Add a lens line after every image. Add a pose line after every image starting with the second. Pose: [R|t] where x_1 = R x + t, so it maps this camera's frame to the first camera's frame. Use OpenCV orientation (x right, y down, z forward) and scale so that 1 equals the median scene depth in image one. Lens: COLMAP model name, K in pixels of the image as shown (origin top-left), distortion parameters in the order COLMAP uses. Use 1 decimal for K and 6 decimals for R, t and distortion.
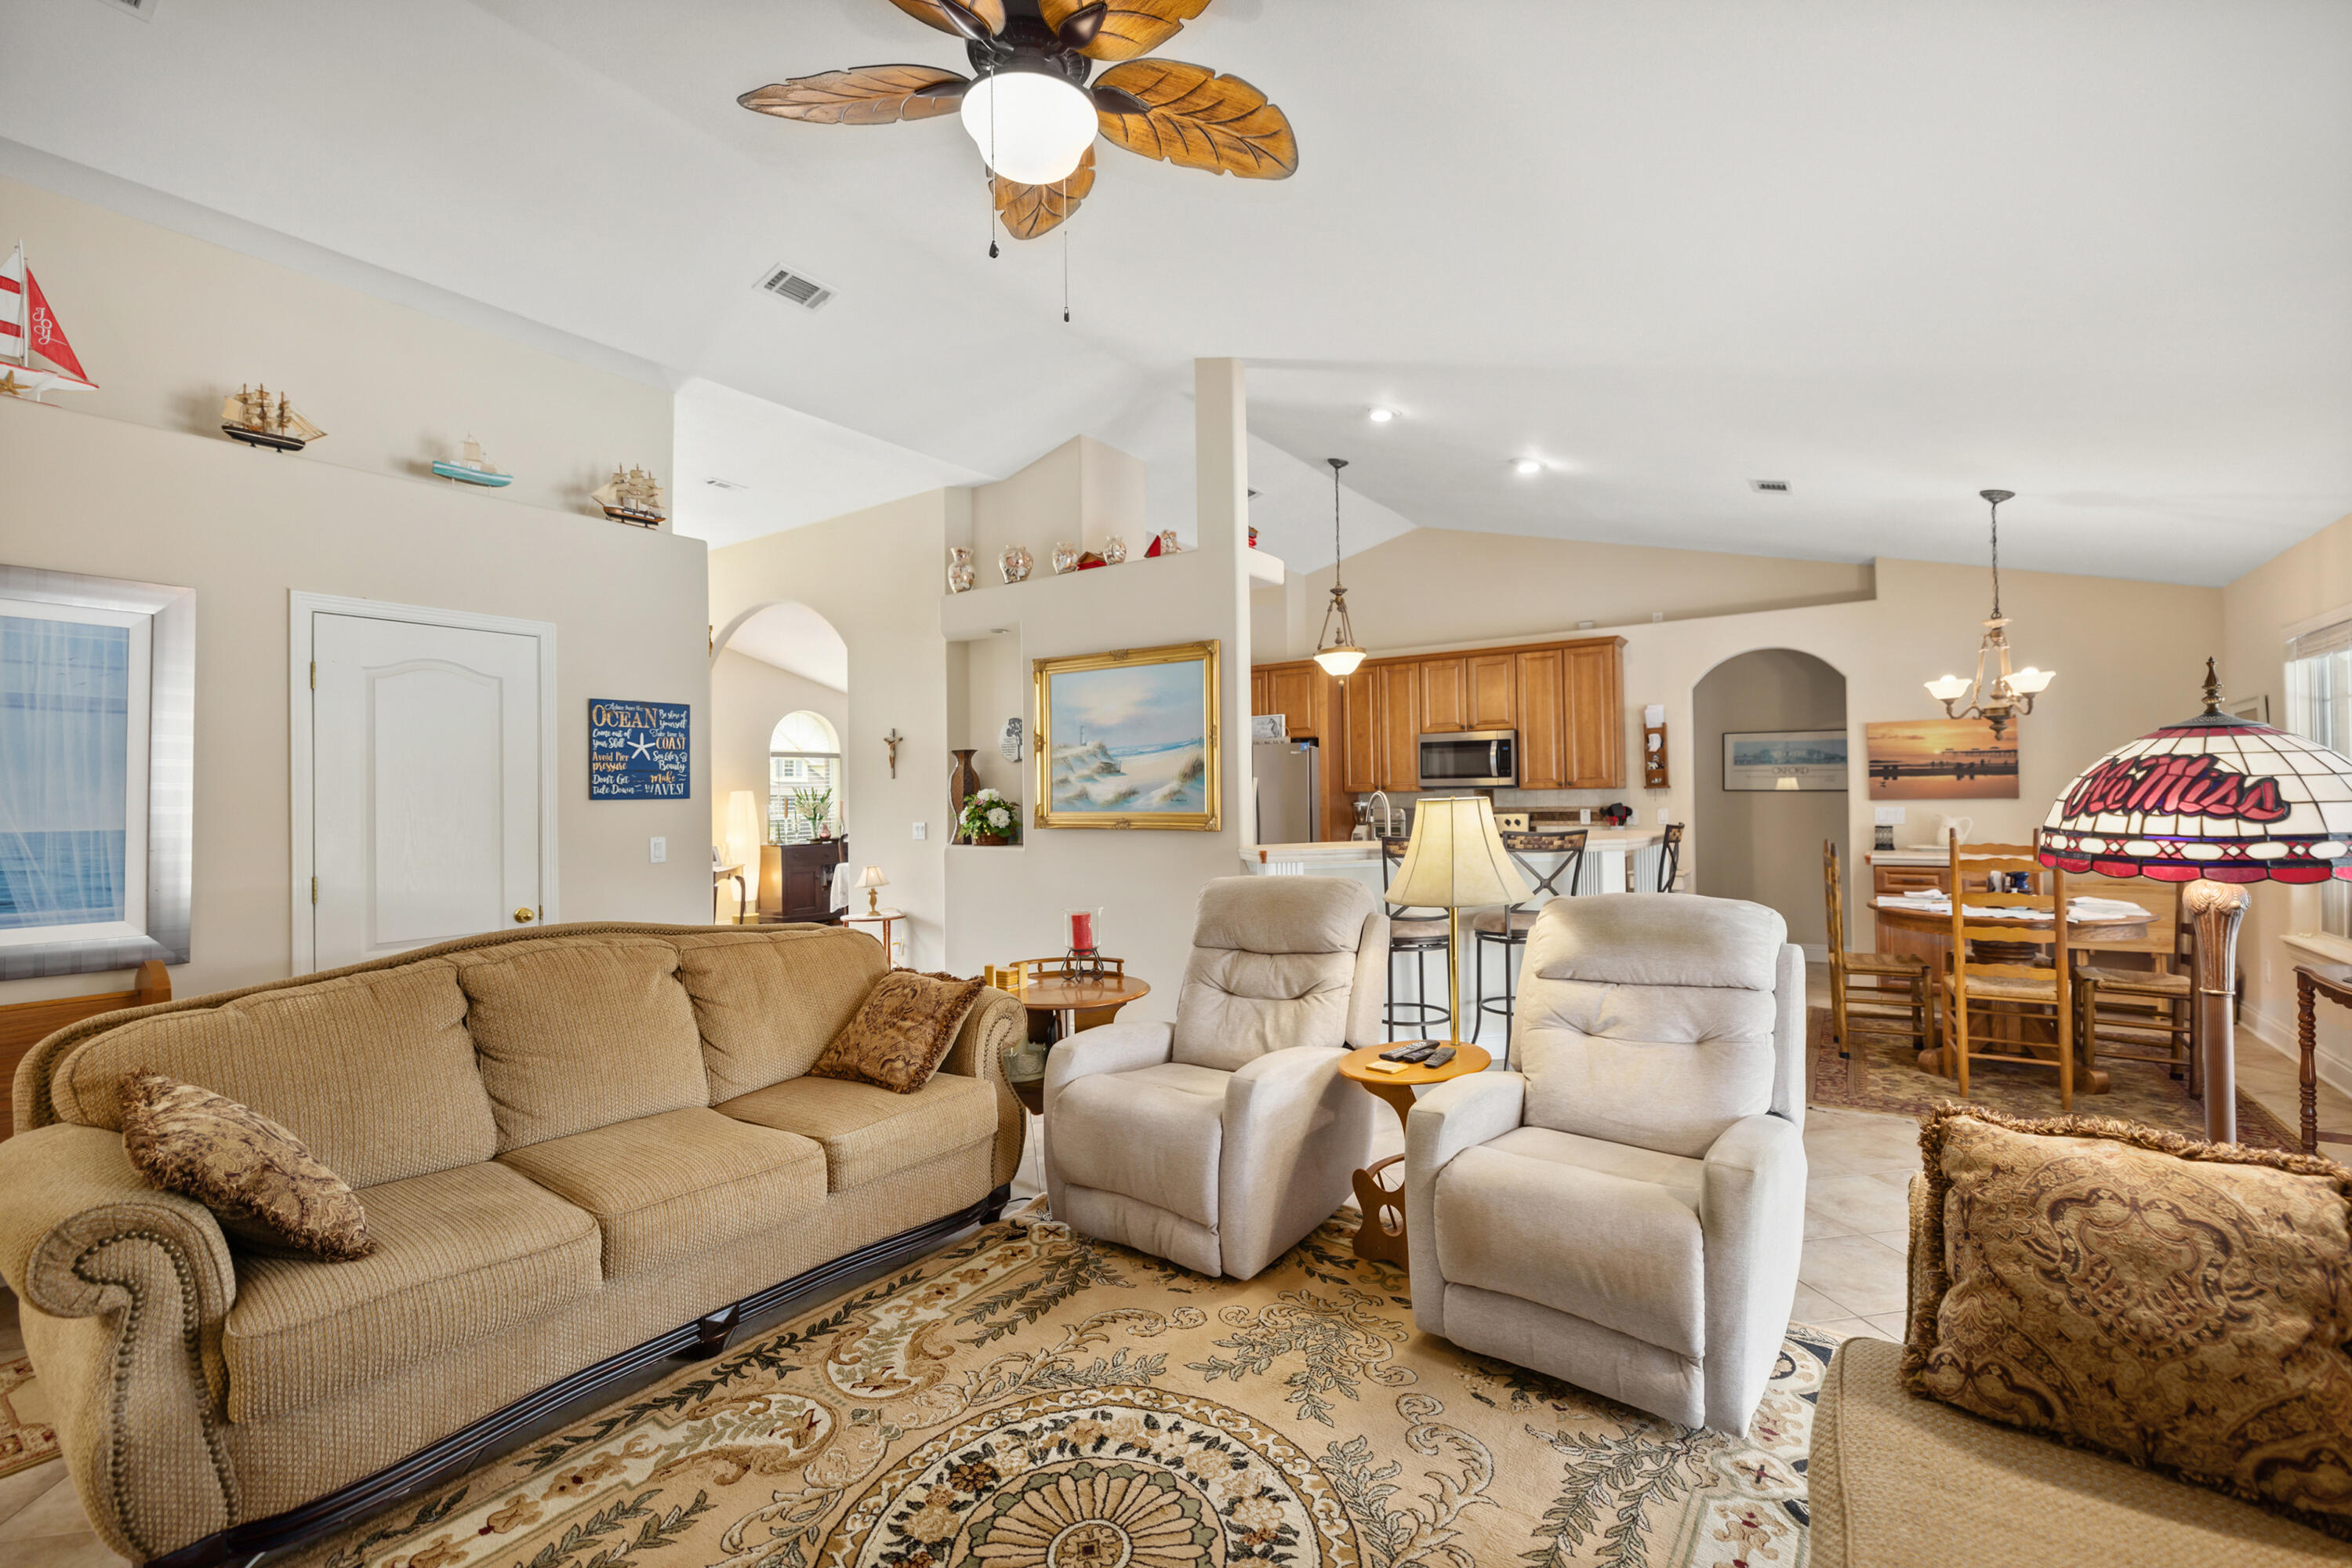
lens RADIAL K [[1005.8, 0, 1176.9], [0, 1005.8, 791.7], [0, 0, 1]] dist [0.001293, 0.000565]
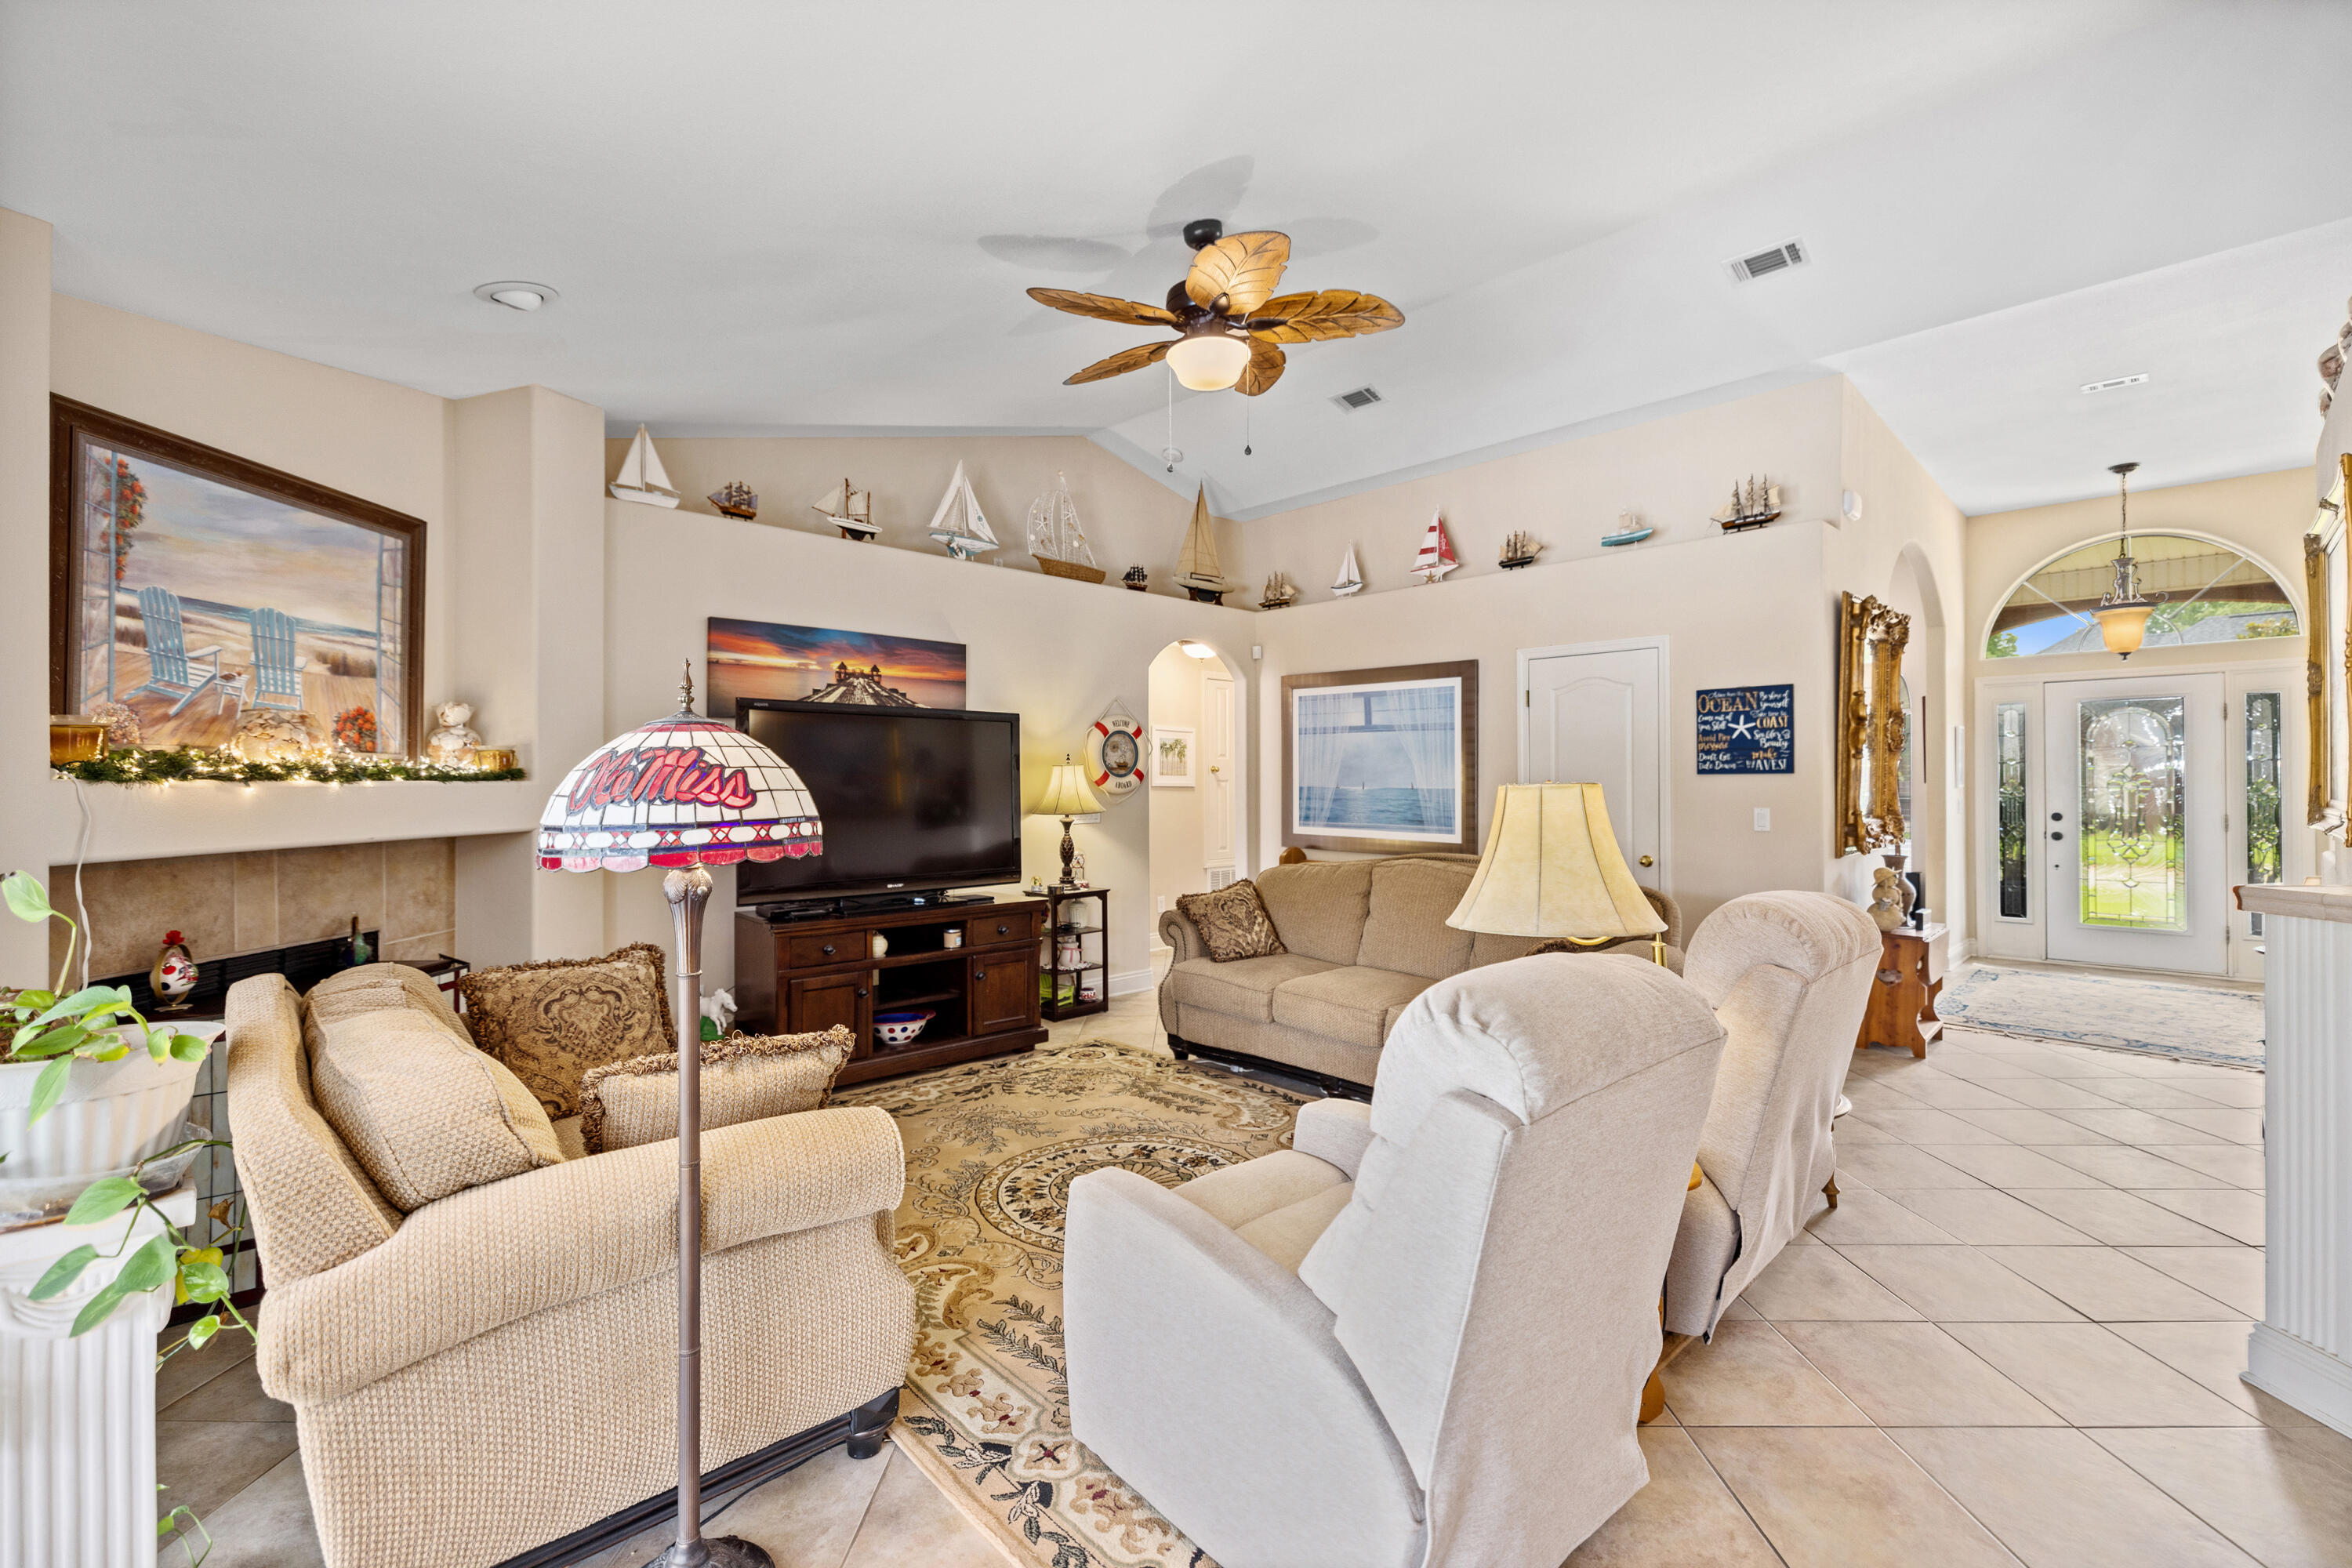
lens RADIAL K [[1005.8, 0, 1186.3], [0, 1005.8, 781.1], [0, 0, 1]] dist [0.001293, 0.000565]
pose [[-0.181023, 0.014365, -0.983374, 0.640022], [0.005875, 0.999891, 0.013525, -0.003146], [0.983461, -0.003329, -0.181088, 0.549893]]
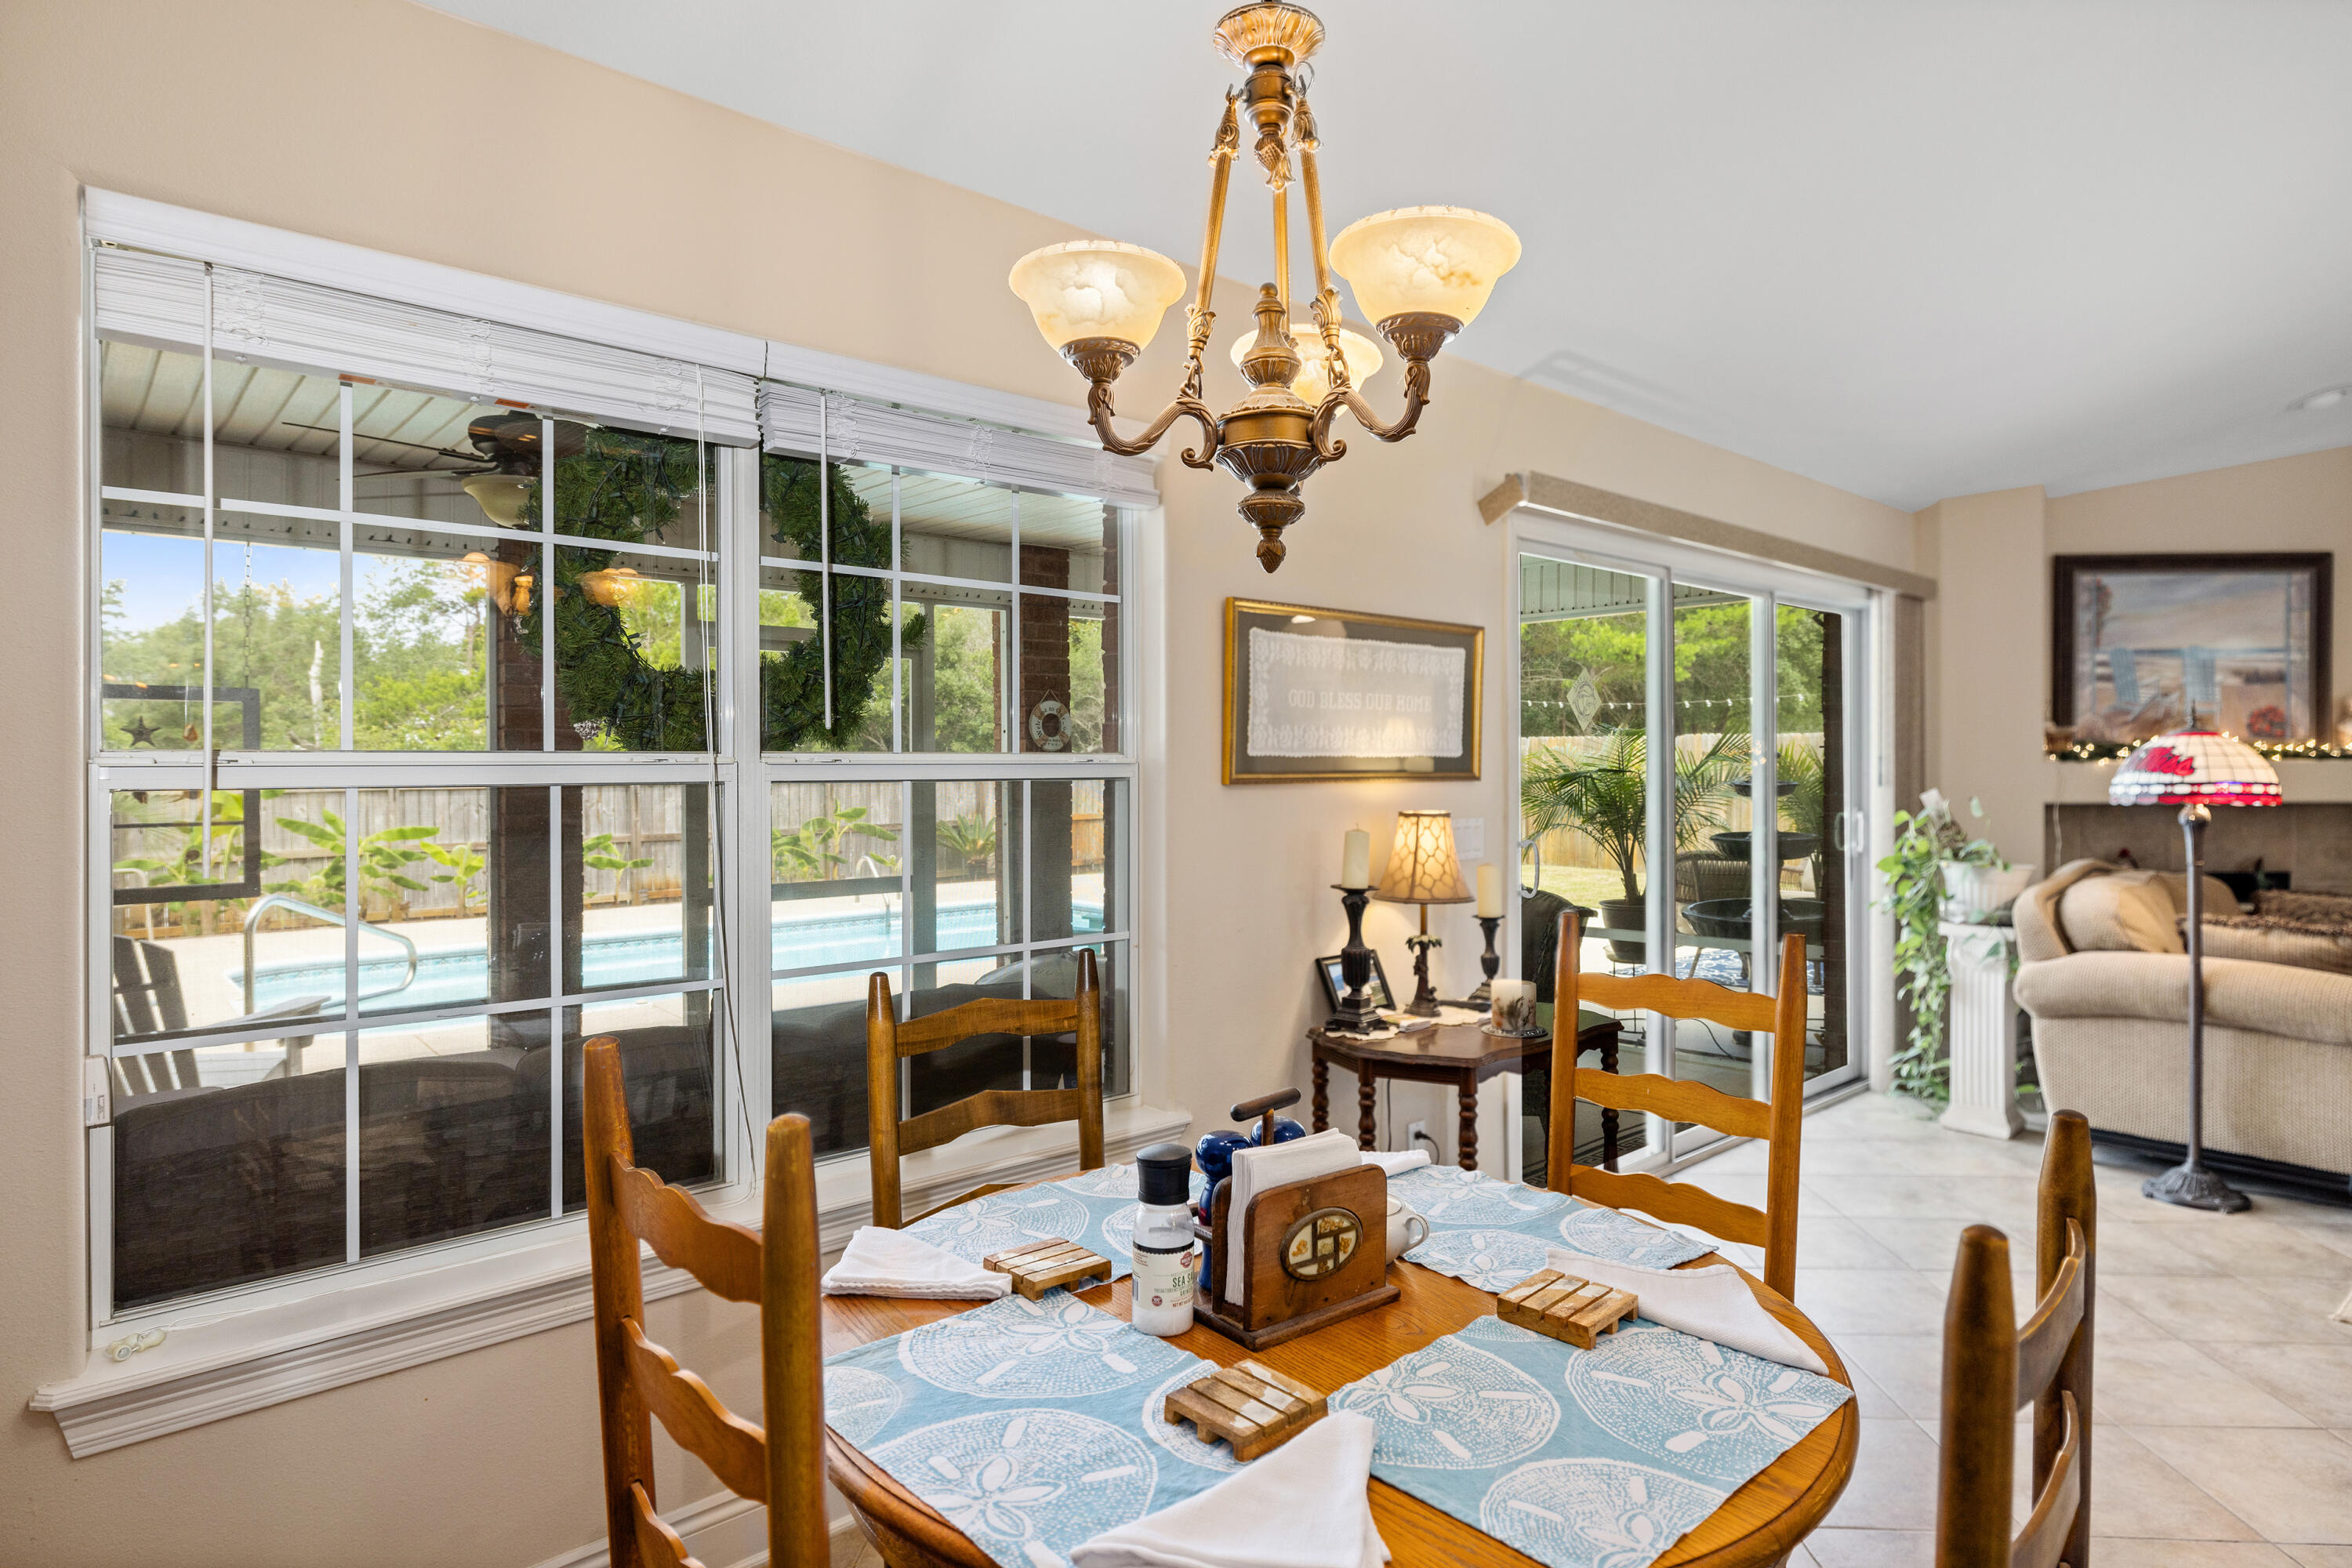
lens RADIAL K [[1283.8, 0, 1174.3], [0, 1283.8, 771.9], [0, 0, 1]] dist [-0.003831, -0.002043]
pose [[-0.970470, 0.021025, 0.240304, 0.770598], [0.021110, 0.999775, -0.002221, -0.004515], [-0.240296, 0.002918, -0.970695, 1.278767]]
